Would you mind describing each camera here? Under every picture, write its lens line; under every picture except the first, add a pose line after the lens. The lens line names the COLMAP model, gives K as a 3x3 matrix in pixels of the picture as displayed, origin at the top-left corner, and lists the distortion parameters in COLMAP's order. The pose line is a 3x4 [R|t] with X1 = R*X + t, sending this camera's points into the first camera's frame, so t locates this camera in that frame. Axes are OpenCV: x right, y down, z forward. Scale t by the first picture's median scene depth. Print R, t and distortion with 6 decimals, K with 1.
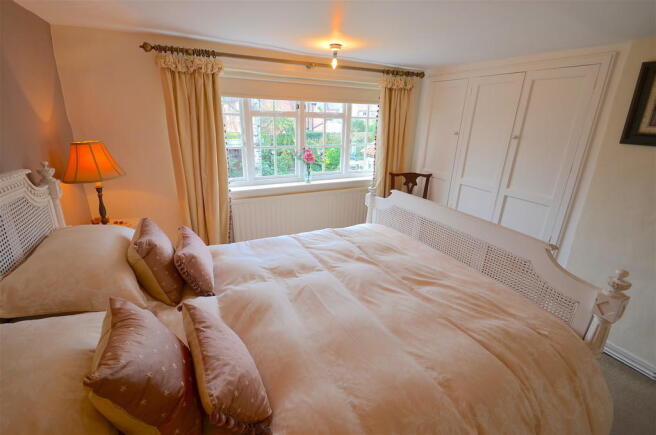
lens RADIAL K [[287.4, 0, 325.3], [0, 287.4, 211.9], [0, 0, 1]] dist [0.018402, -0.017583]
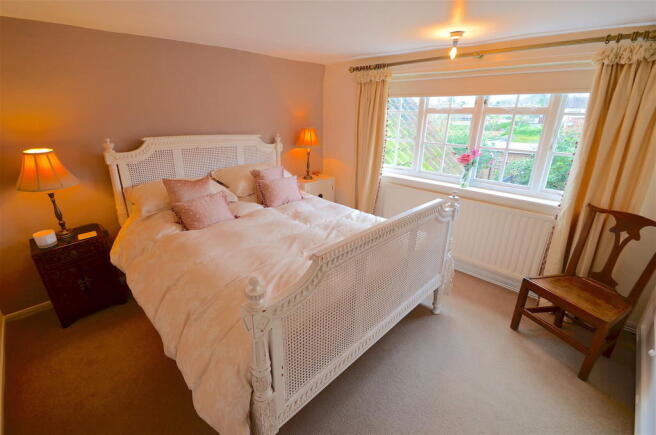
lens RADIAL K [[287.4, 0, 325.3], [0, 287.4, 211.9], [0, 0, 1]] dist [0.018402, -0.017583]
pose [[0.308713, 0.292087, -0.905197, 0.781164], [-0.301127, 0.932742, 0.198277, -0.094470], [0.902230, 0.211369, 0.375905, 0.355018]]
